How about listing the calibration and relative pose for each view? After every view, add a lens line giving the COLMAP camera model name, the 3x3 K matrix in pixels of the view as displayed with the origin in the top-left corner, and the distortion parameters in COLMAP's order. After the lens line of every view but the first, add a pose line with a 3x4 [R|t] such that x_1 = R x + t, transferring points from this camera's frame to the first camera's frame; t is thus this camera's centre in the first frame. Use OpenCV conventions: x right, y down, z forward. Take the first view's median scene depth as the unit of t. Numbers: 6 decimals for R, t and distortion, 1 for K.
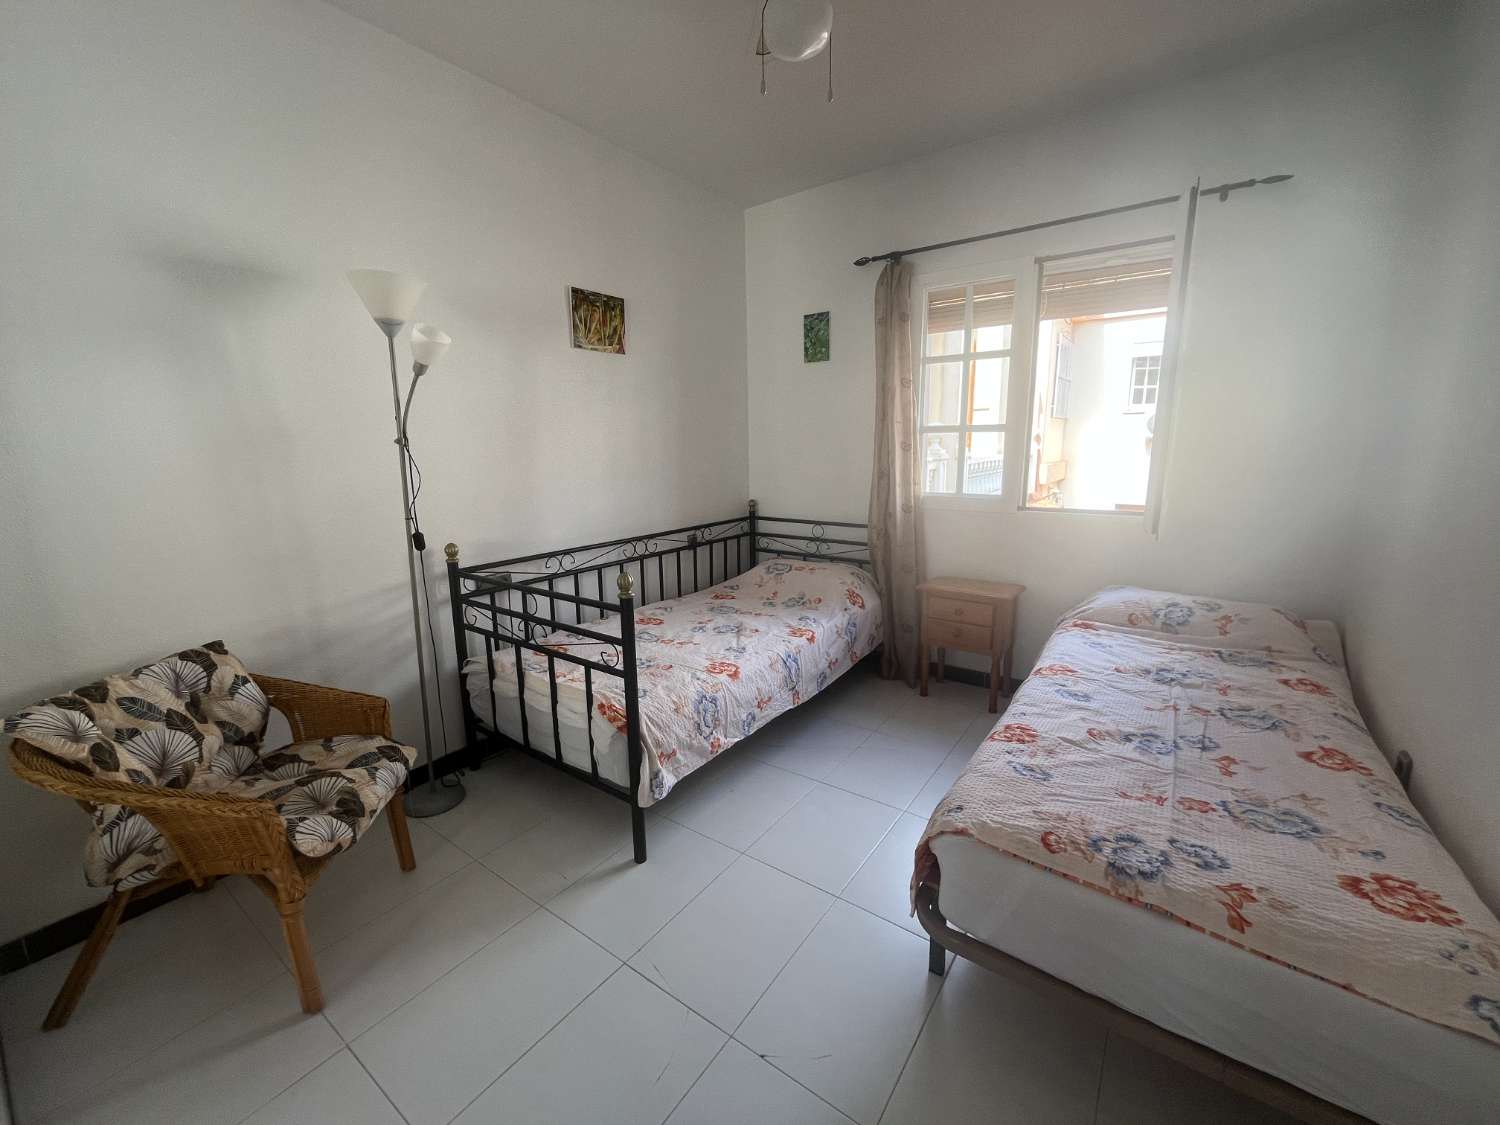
lens RADIAL K [[609.2, 0, 746.6], [0, 609.2, 560.1], [0, 0, 1]] dist [-0.001753, 0.000333]
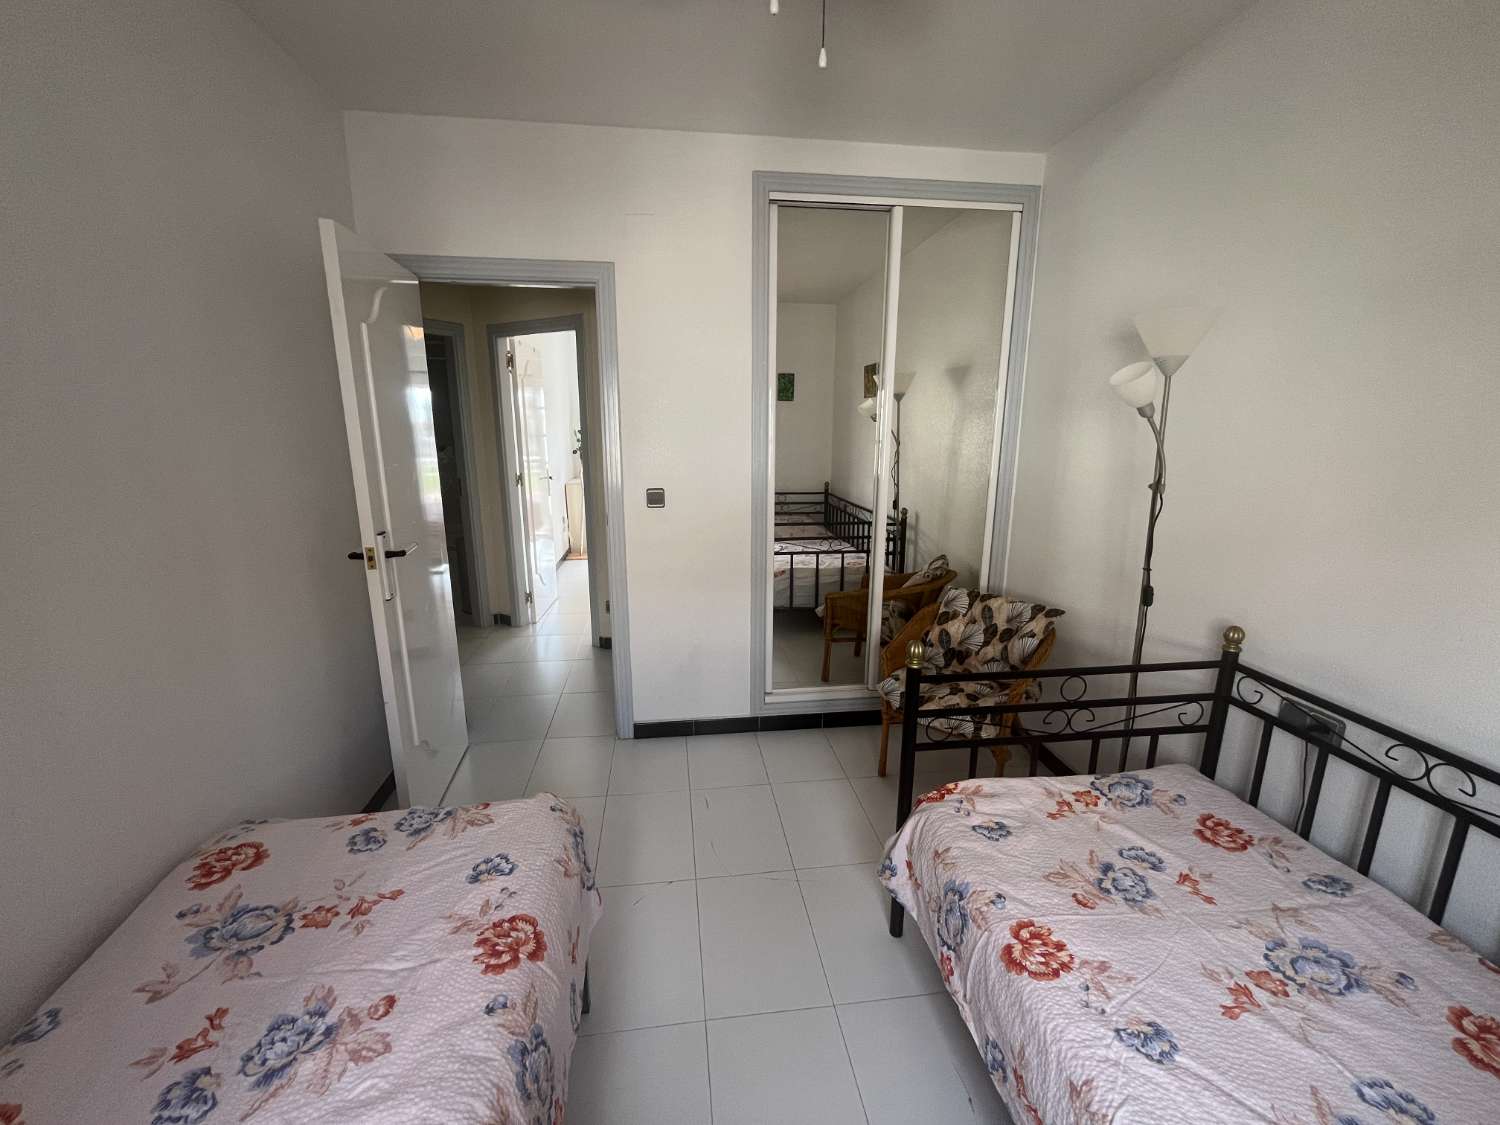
lens RADIAL K [[609.2, 0, 746.6], [0, 609.2, 560.1], [0, 0, 1]] dist [-0.001753, 0.000333]
pose [[-0.725628, 0.166586, -0.667617, 0.619701], [-0.122211, 0.923623, 0.363296, -0.421767], [0.677147, 0.345208, -0.649849, 1.461417]]
